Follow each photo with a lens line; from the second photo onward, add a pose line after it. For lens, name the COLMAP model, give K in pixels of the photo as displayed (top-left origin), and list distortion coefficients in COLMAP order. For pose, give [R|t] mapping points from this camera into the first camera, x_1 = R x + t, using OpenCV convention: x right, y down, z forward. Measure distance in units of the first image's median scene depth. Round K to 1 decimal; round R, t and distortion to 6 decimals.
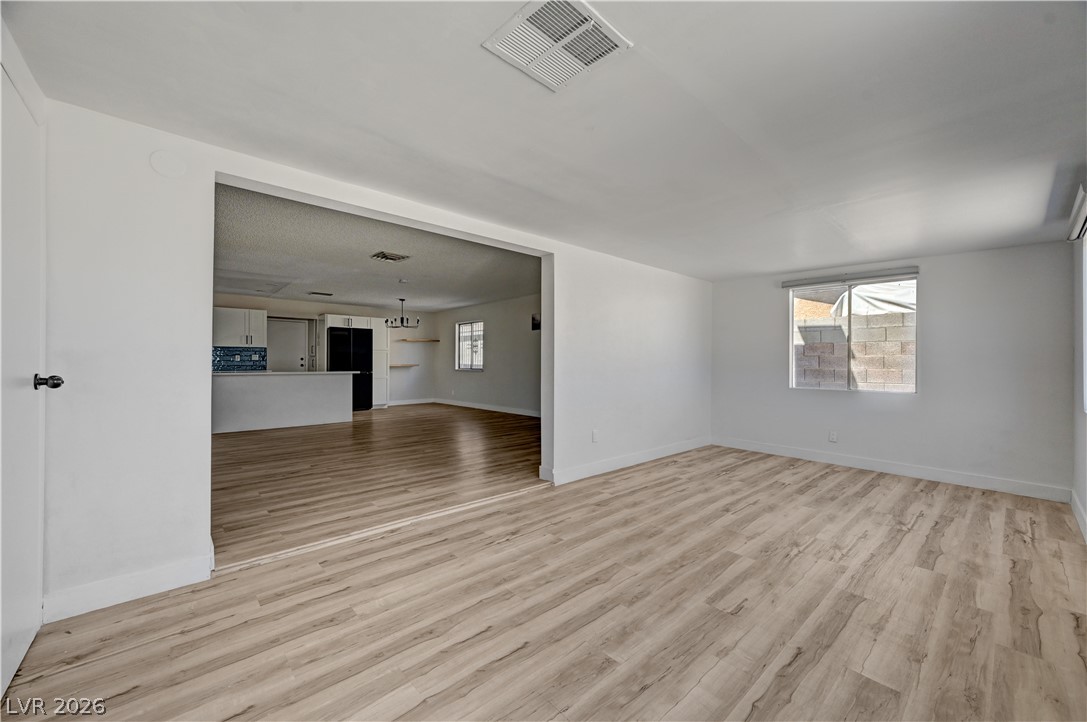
lens RADIAL K [[427.4, 0, 545.7], [0, 427.4, 362.3], [0, 0, 1]] dist [0.004739, 0.000482]
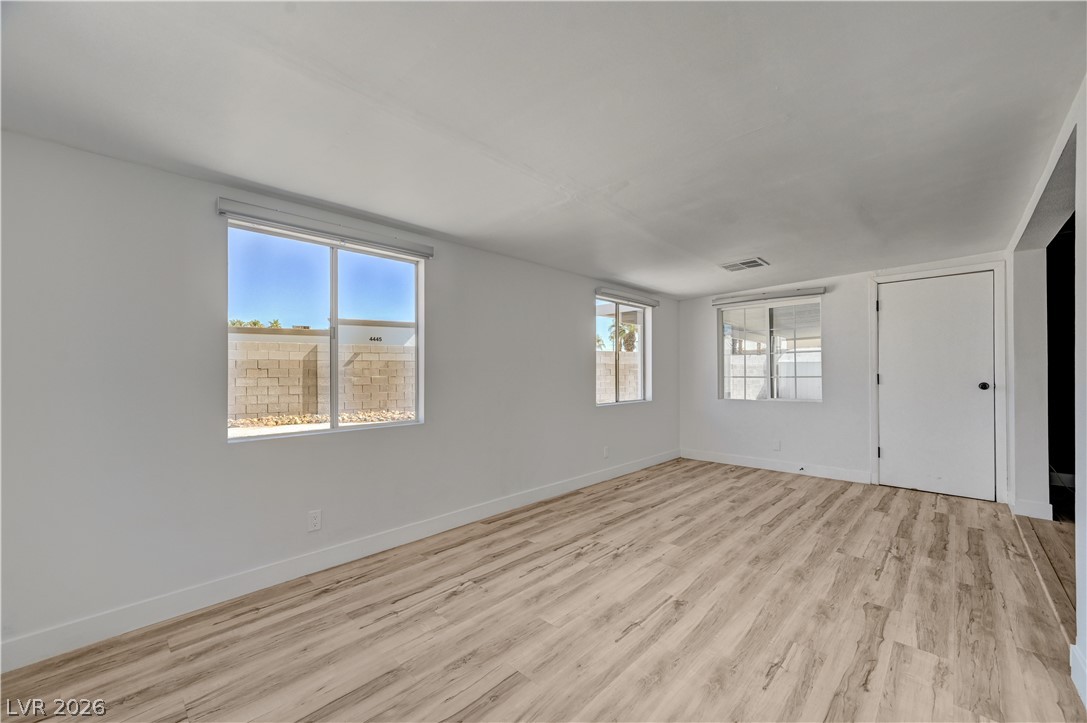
lens RADIAL K [[427.4, 0, 543.5], [0, 427.4, 367.1], [0, 0, 1]] dist [0.004739, 0.000482]
pose [[-0.997908, -0.002046, -0.064618, 1.112194], [-0.001103, 0.999892, -0.014628, -0.017762], [0.064641, -0.014526, -0.997803, 2.723794]]
